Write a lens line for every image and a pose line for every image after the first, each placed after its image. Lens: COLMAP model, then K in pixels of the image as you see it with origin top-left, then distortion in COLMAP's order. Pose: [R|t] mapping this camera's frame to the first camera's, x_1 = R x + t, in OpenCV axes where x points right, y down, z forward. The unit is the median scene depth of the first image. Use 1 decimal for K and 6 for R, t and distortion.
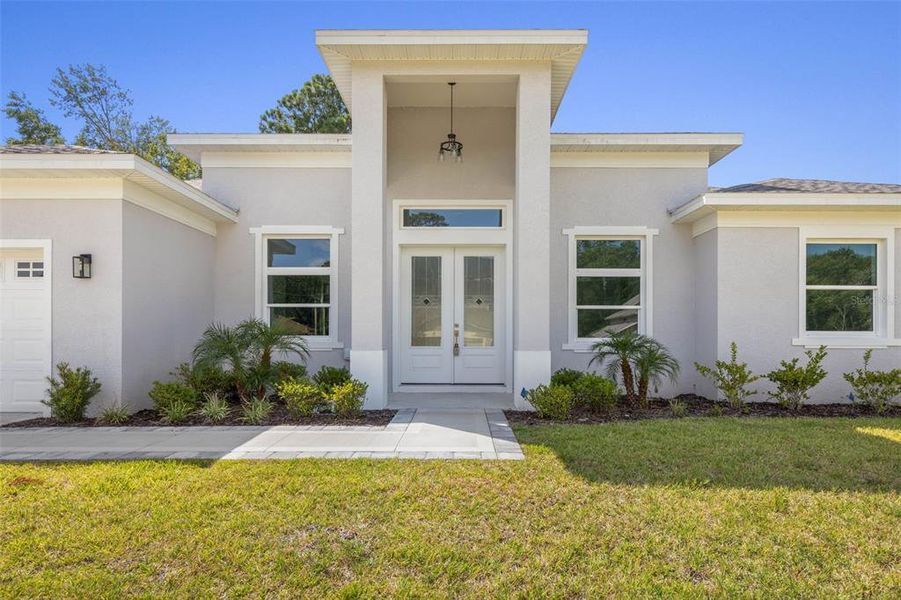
lens RADIAL K [[414.6, 0, 458.1], [0, 414.6, 300.2], [0, 0, 1]] dist [0.000280, -0.000011]
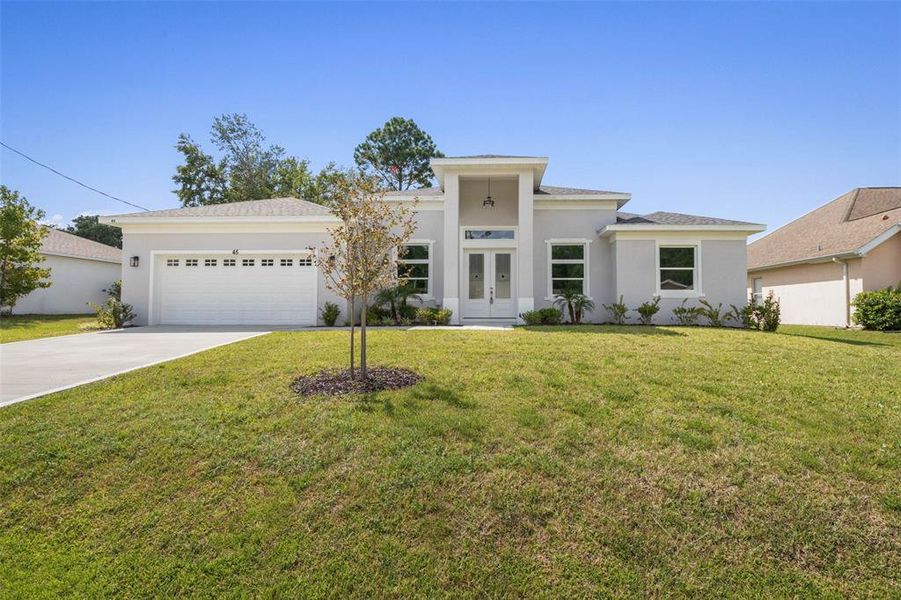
lens RADIAL K [[414.6, 0, 458.1], [0, 414.6, 300.2], [0, 0, 1]] dist [0.000280, -0.000011]
pose [[0.995335, 0.002188, -0.096450, 0.029574], [0.002216, 0.998960, 0.045533, 0.027984], [0.096449, -0.045534, 0.994296, -1.054839]]
